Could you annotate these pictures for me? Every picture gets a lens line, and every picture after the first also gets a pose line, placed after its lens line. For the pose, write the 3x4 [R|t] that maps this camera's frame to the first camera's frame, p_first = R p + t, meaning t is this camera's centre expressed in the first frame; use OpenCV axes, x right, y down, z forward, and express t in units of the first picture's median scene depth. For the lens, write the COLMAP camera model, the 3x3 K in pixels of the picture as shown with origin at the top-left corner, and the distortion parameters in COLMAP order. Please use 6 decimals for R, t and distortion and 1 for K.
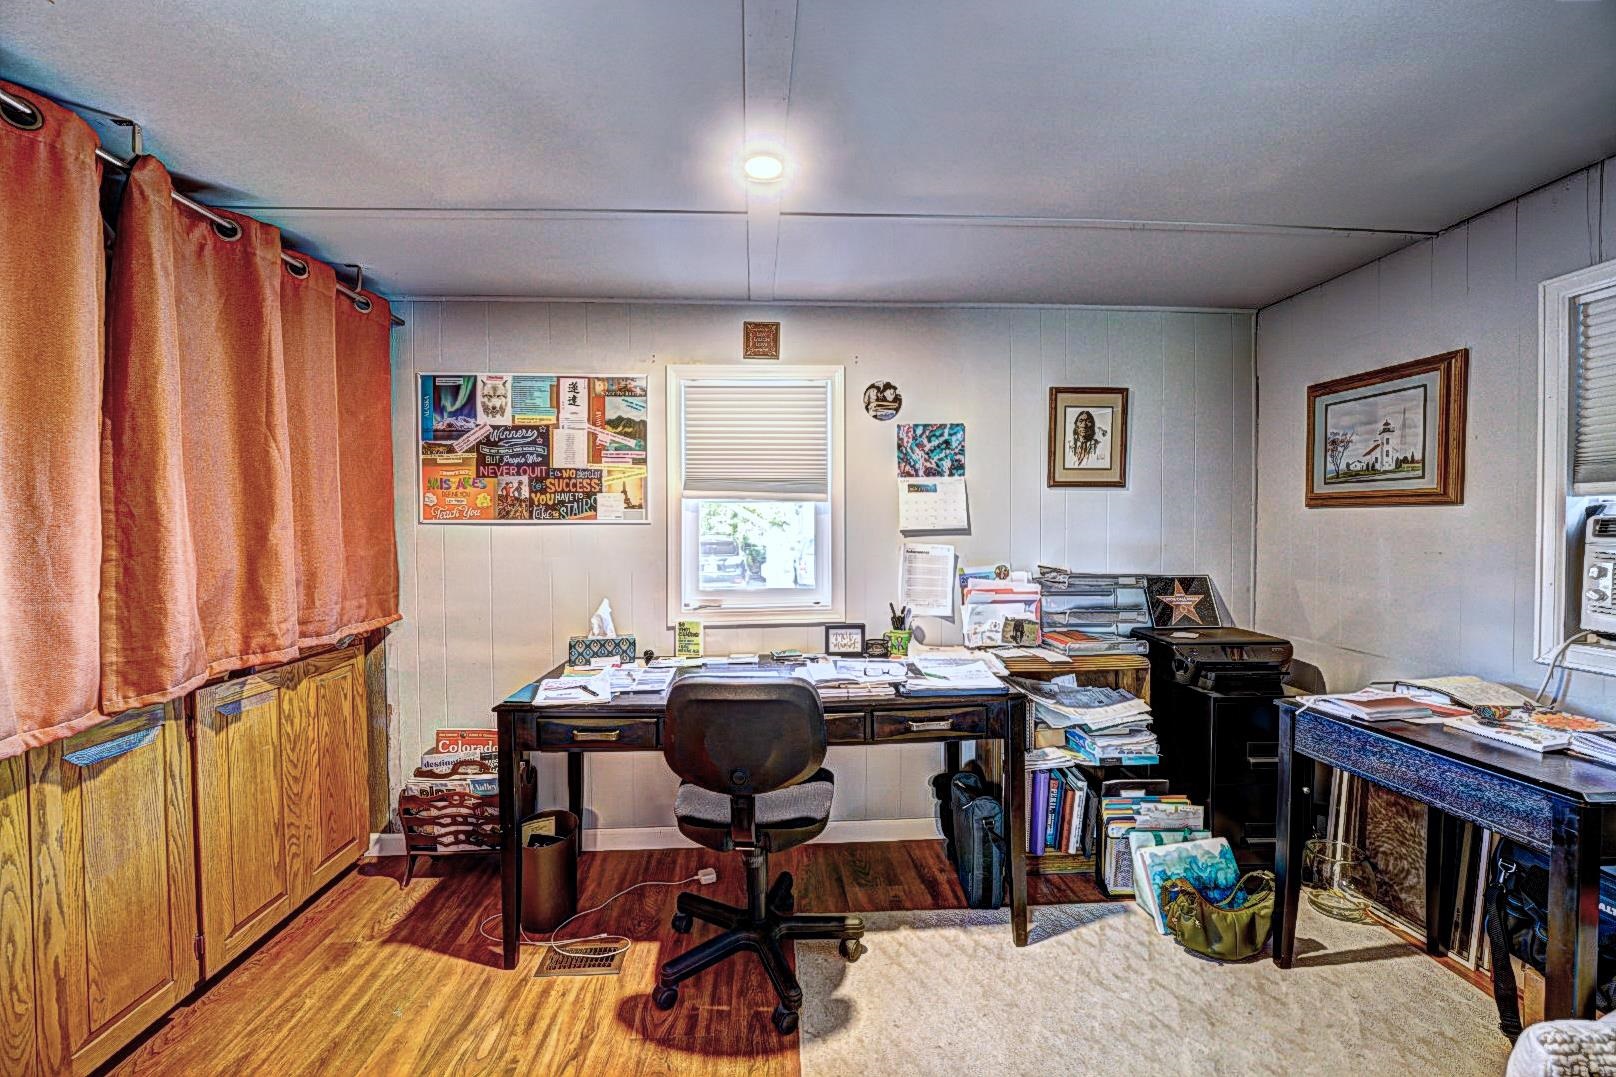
lens RADIAL K [[644.0, 0, 804.4], [0, 644.0, 531.8], [0, 0, 1]] dist [-0.022190, 0.000083]
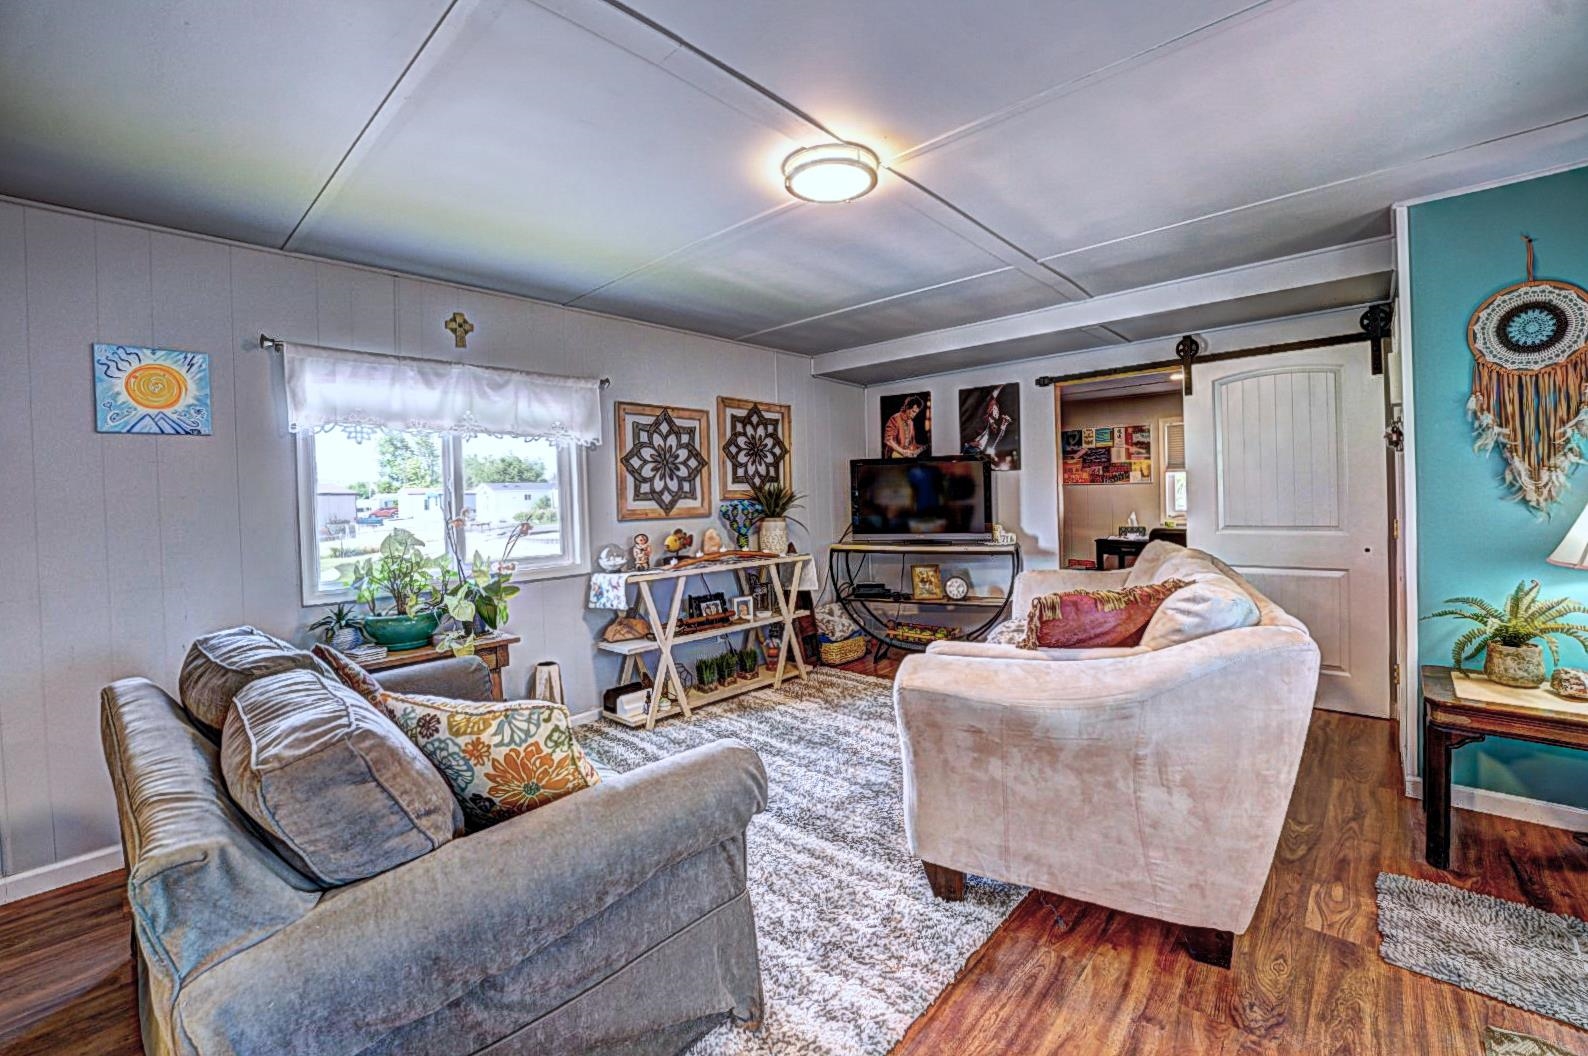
lens RADIAL K [[667.8, 0, 797.7], [0, 667.8, 501.7], [0, 0, 1]] dist [-0.002235, -0.000142]
pose [[0.703963, -0.004179, -0.710225, 0.655736], [0.019292, 0.999726, 0.013239, -0.000753], [0.709975, -0.023021, 0.703851, -1.874336]]
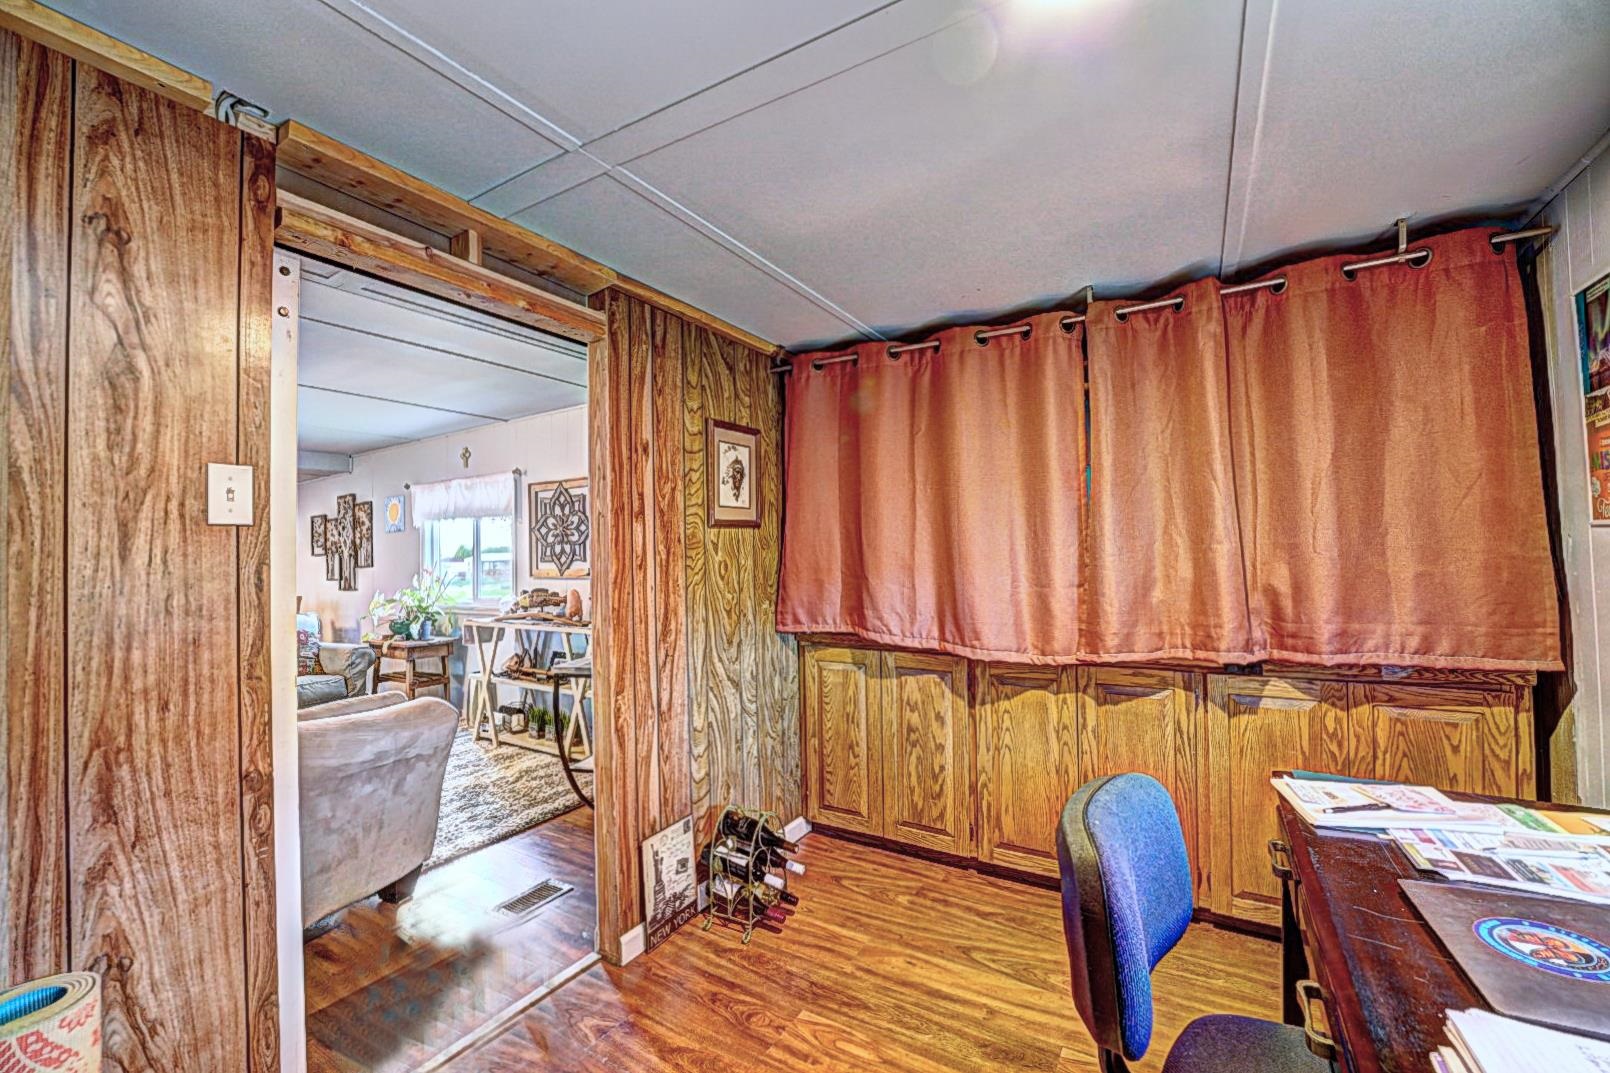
lens RADIAL K [[664.5, 0, 811.1], [0, 664.5, 541.1], [0, 0, 1]] dist [0.000340, -0.000079]
pose [[-0.555620, -0.001512, -0.831435, 0.414044], [0.020524, 0.999669, -0.015533, -0.004707], [0.831183, -0.025695, -0.555405, 0.791171]]
